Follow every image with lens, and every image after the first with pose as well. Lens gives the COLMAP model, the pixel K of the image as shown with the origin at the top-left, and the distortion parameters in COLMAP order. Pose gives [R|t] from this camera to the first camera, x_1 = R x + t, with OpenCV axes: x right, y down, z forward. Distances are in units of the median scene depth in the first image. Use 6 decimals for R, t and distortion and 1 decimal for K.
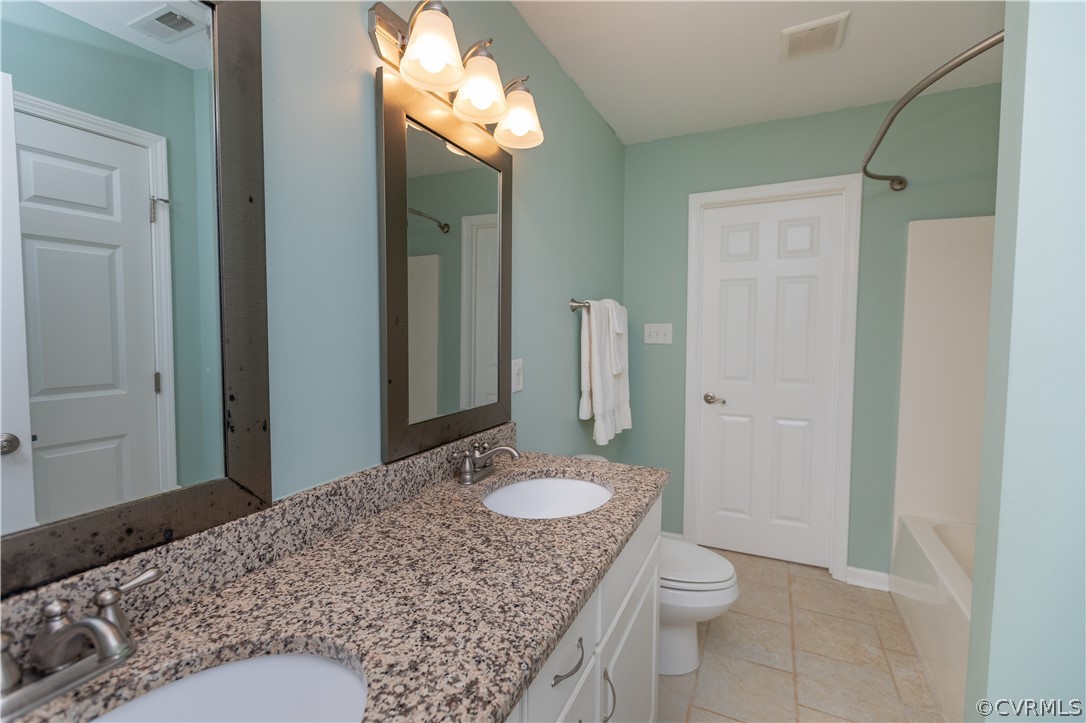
lens RADIAL K [[479.1, 0, 538.4], [0, 479.1, 360.9], [0, 0, 1]] dist [0.000347, -0.000645]
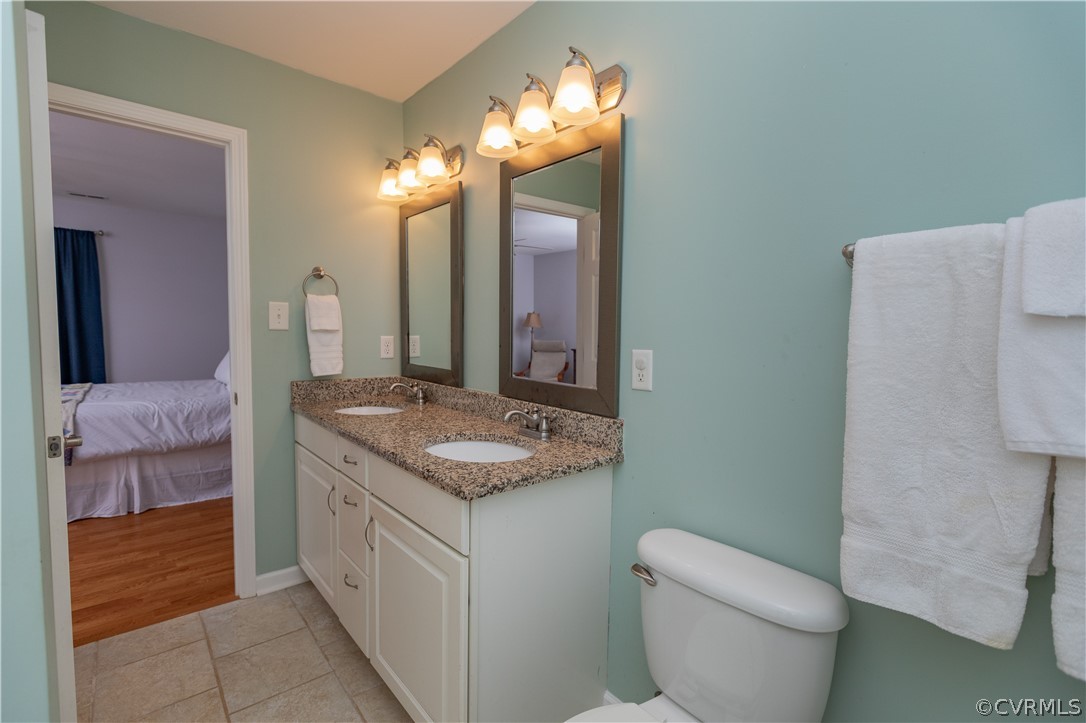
lens RADIAL K [[496.7, 0, 537.5], [0, 496.7, 360.2], [0, 0, 1]] dist [0.000838, -0.001634]
pose [[-0.416929, 0.053372, -0.907371, 1.150486], [-0.068006, 0.993645, 0.089695, -0.071206], [0.906391, 0.099103, -0.410650, 1.729192]]
